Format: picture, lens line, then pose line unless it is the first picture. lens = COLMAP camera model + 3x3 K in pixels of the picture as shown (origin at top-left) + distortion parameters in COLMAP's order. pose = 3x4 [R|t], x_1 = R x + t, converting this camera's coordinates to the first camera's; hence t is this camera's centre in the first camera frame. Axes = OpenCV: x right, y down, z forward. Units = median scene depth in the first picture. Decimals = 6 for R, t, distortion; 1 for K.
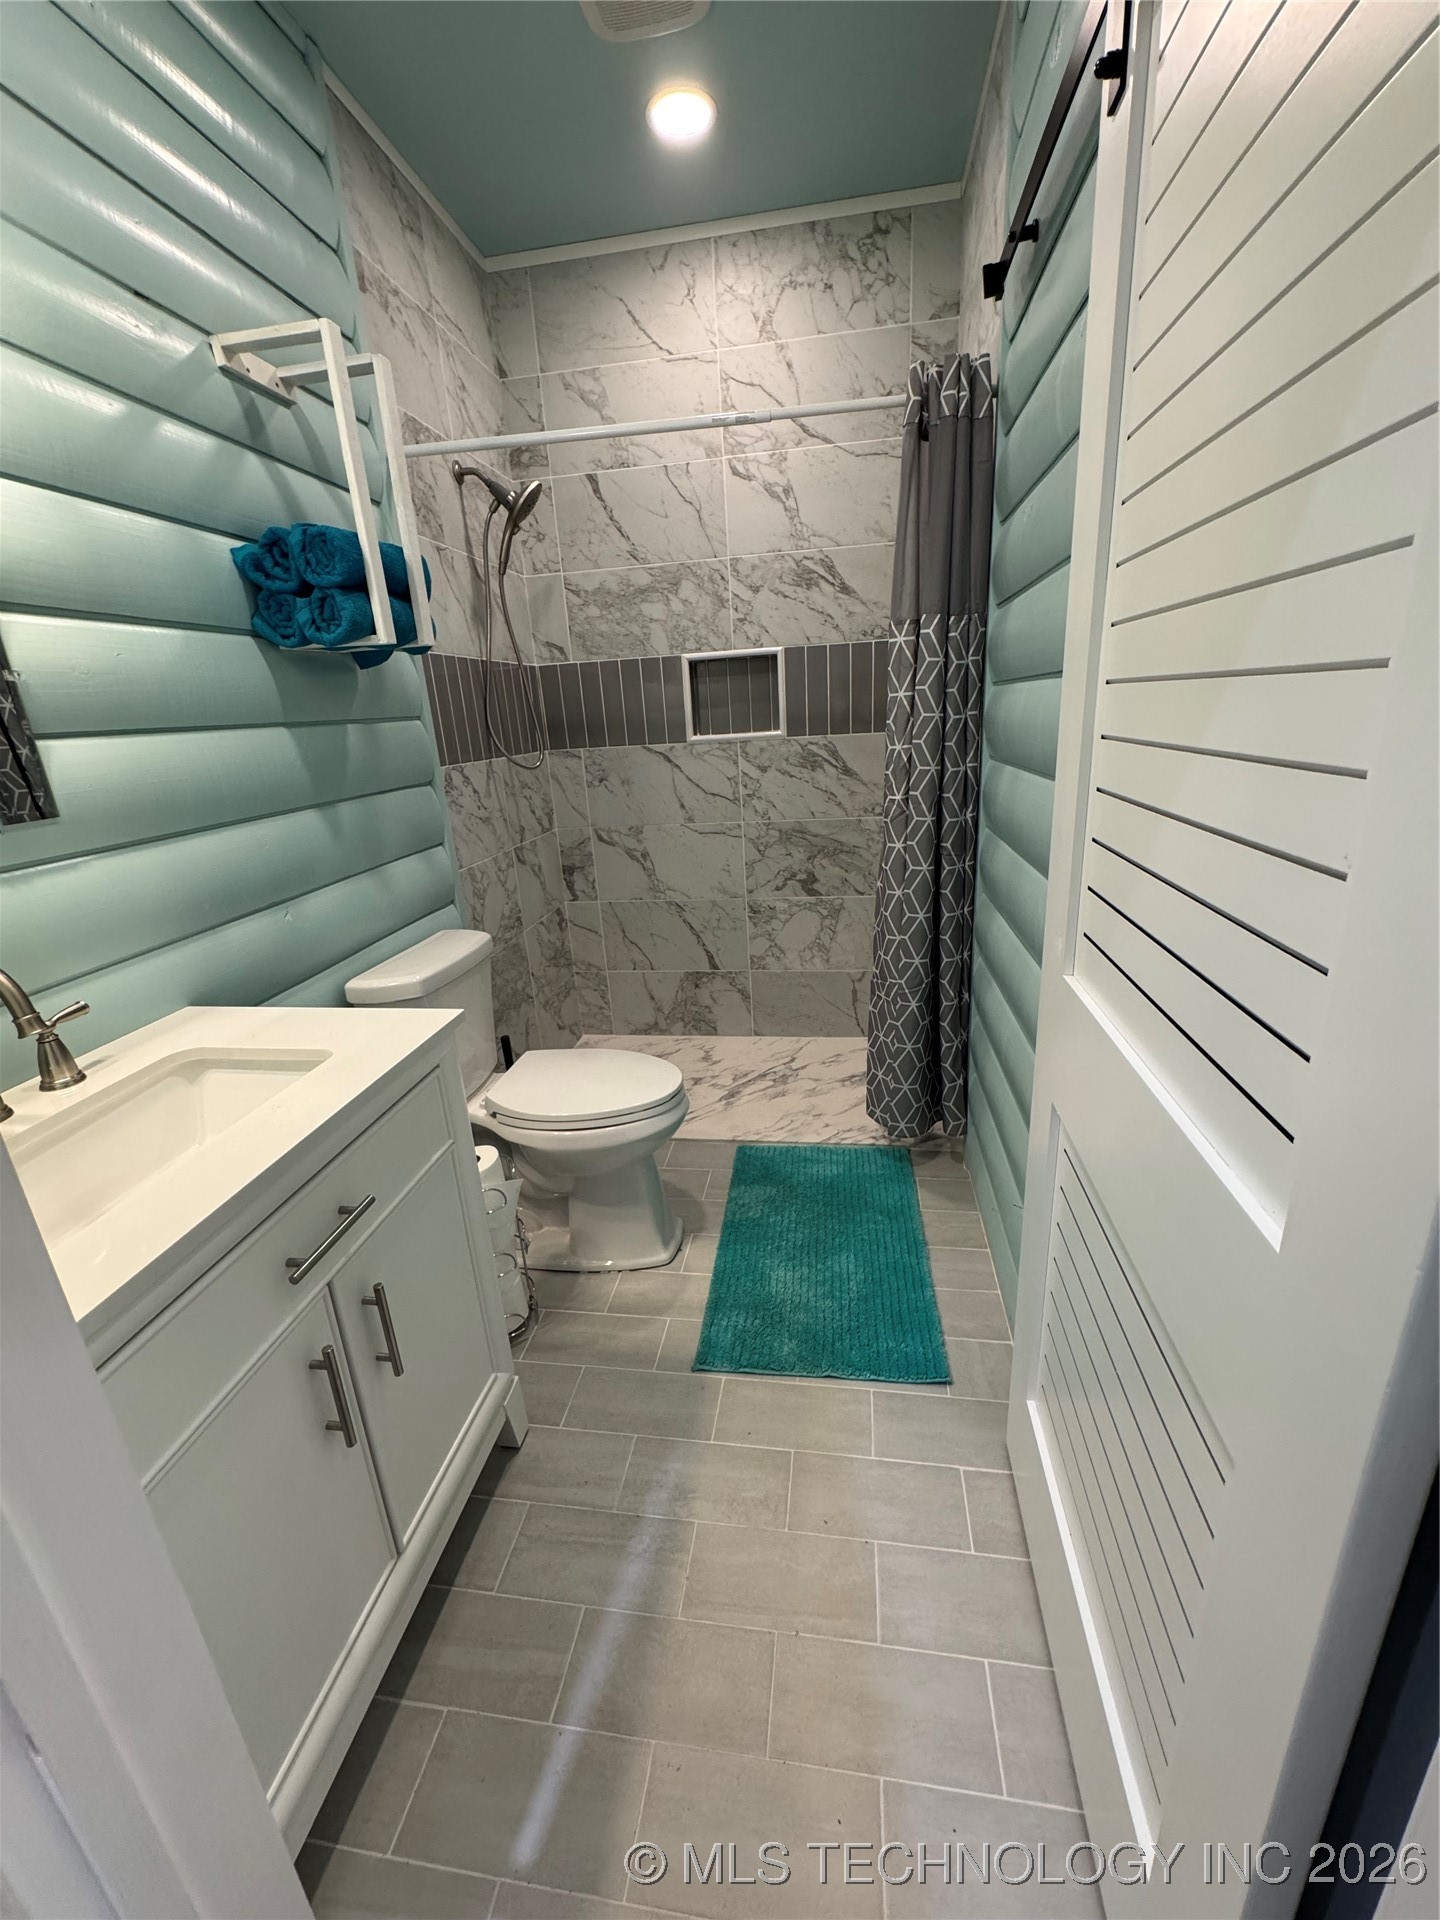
lens RADIAL K [[772.0, 0, 723.7], [0, 772.0, 961.5], [0, 0, 1]] dist [-0.001571, -0.000359]
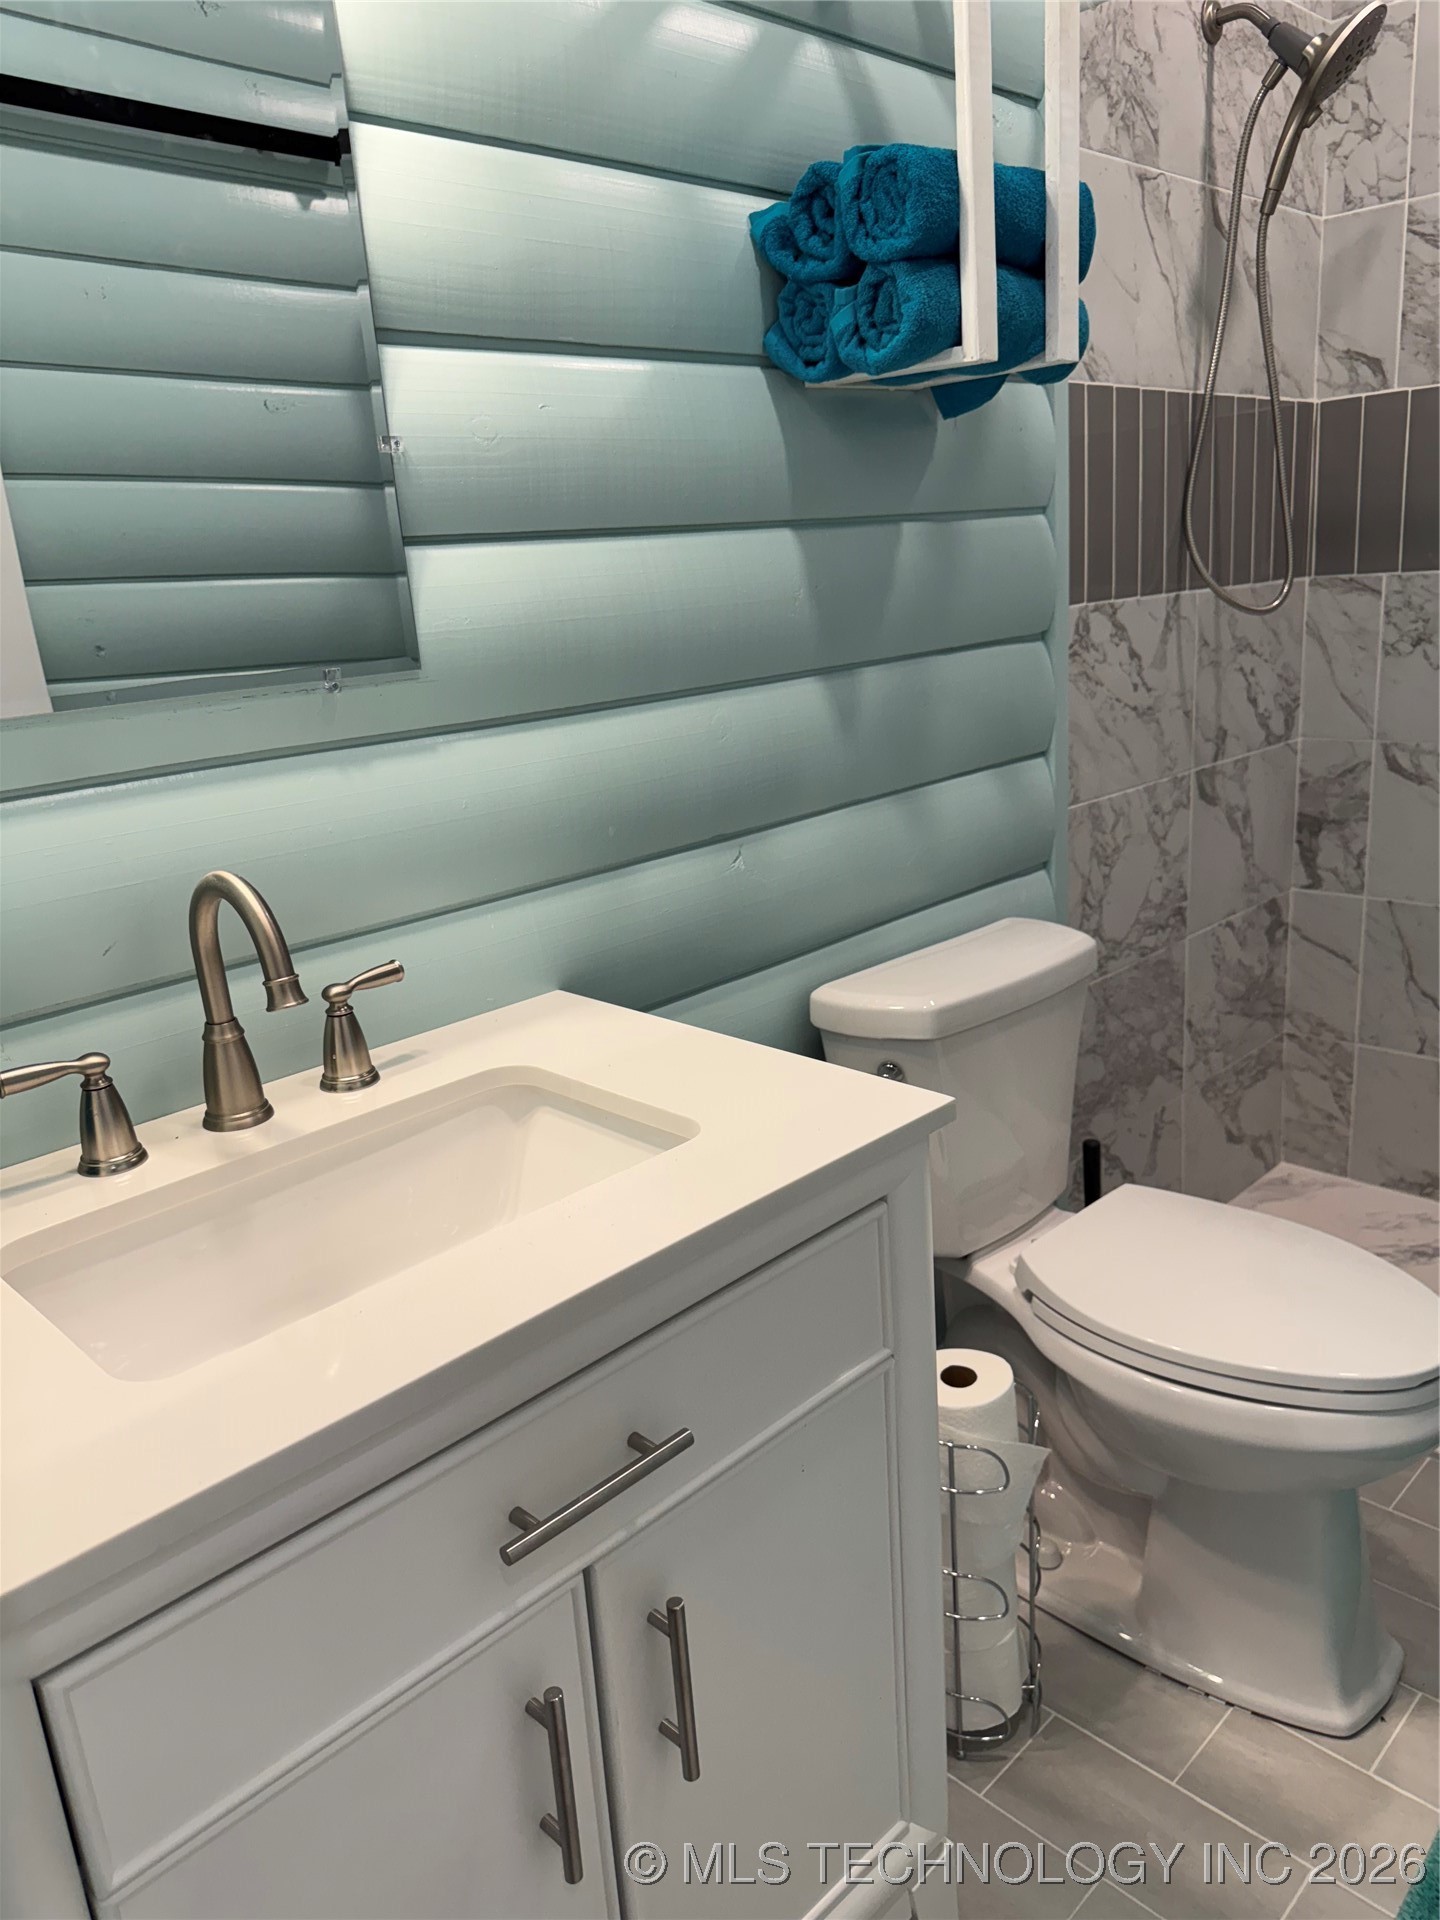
lens RADIAL K [[1417.9, 0, 683.1], [0, 1417.9, 981.1], [0, 0, 1]] dist [0.020322, -0.030031]
pose [[0.805637, 0.168551, -0.567926, 0.013361], [-0.163804, 0.984675, 0.059870, -0.024097], [0.569313, 0.044795, 0.820899, 0.106844]]
